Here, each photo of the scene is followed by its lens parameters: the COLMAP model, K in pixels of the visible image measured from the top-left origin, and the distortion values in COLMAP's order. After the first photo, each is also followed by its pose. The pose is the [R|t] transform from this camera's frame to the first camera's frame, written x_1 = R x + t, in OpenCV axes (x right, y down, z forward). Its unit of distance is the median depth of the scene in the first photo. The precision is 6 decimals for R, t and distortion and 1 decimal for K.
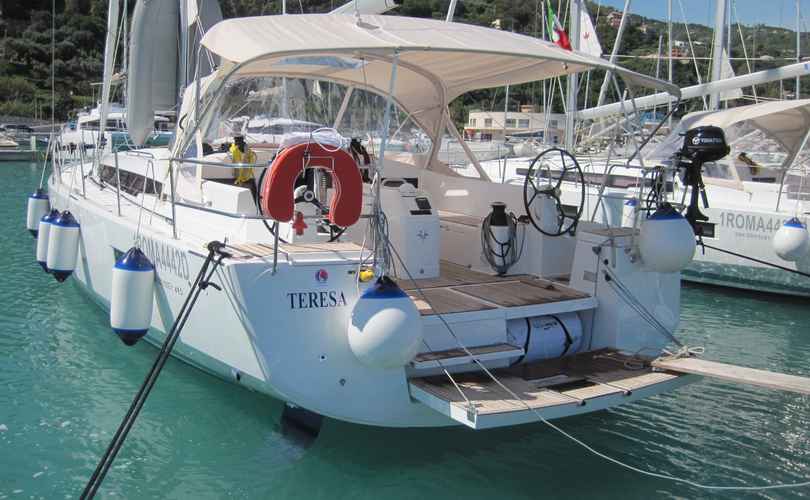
lens RADIAL K [[828.0, 0, 405.0], [0, 828.0, 250.0], [0, 0, 1]] dist [-0.146247, 0.020569]
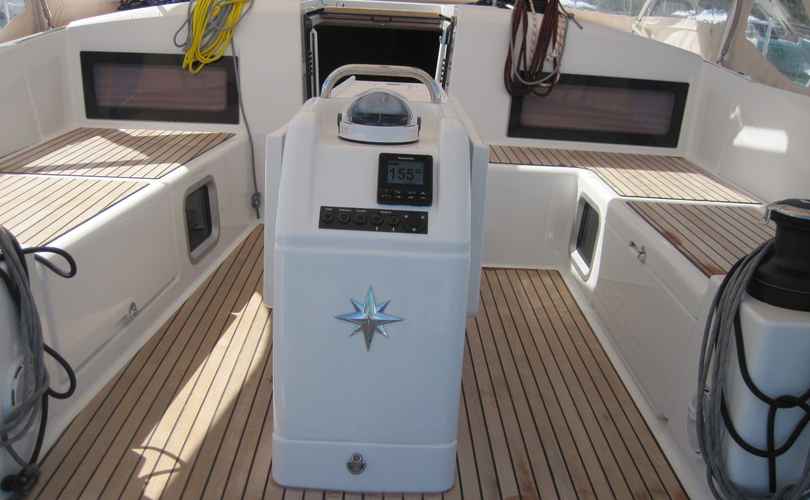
lens RADIAL K [[828.0, 0, 405.0], [0, 828.0, 250.0], [0, 0, 1]] dist [-0.146247, 0.020569]
pose [[0.847037, 0.160480, -0.506730, 0.148960], [-0.097702, 0.984098, 0.148345, -0.074874], [0.522478, -0.076145, 0.849246, 0.848125]]
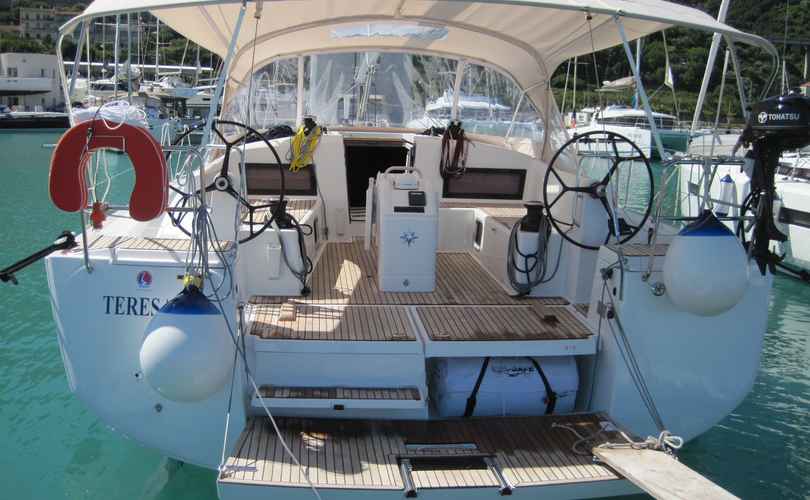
lens RADIAL K [[828.0, 0, 405.0], [0, 828.0, 250.0], [0, 0, 1]] dist [-0.146247, 0.020569]
pose [[0.891972, 0.065092, -0.447381, 0.393757], [-0.060935, 0.997860, 0.023696, -0.026142], [0.447966, 0.006125, 0.894030, 0.294254]]
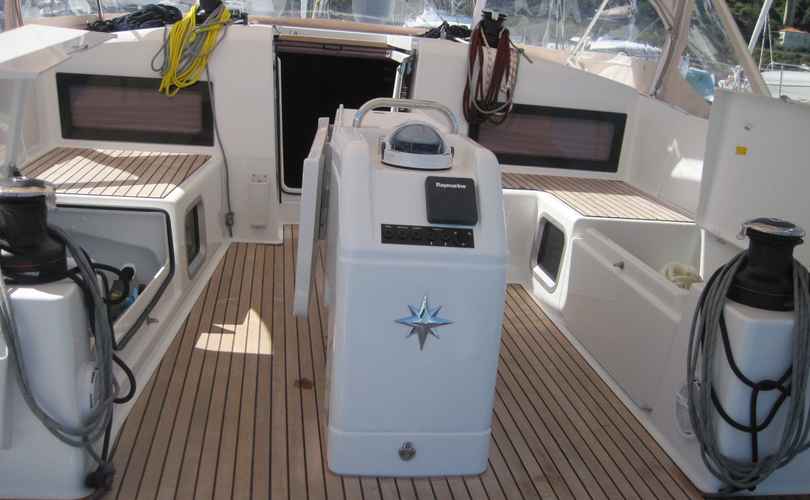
lens RADIAL K [[828.0, 0, 405.0], [0, 828.0, 250.0], [0, 0, 1]] dist [-0.146247, 0.020569]
pose [[0.907476, 0.145678, -0.394038, 0.121332], [-0.110870, 0.987746, 0.109839, -0.071881], [0.405210, -0.055989, 0.912507, 0.793301]]
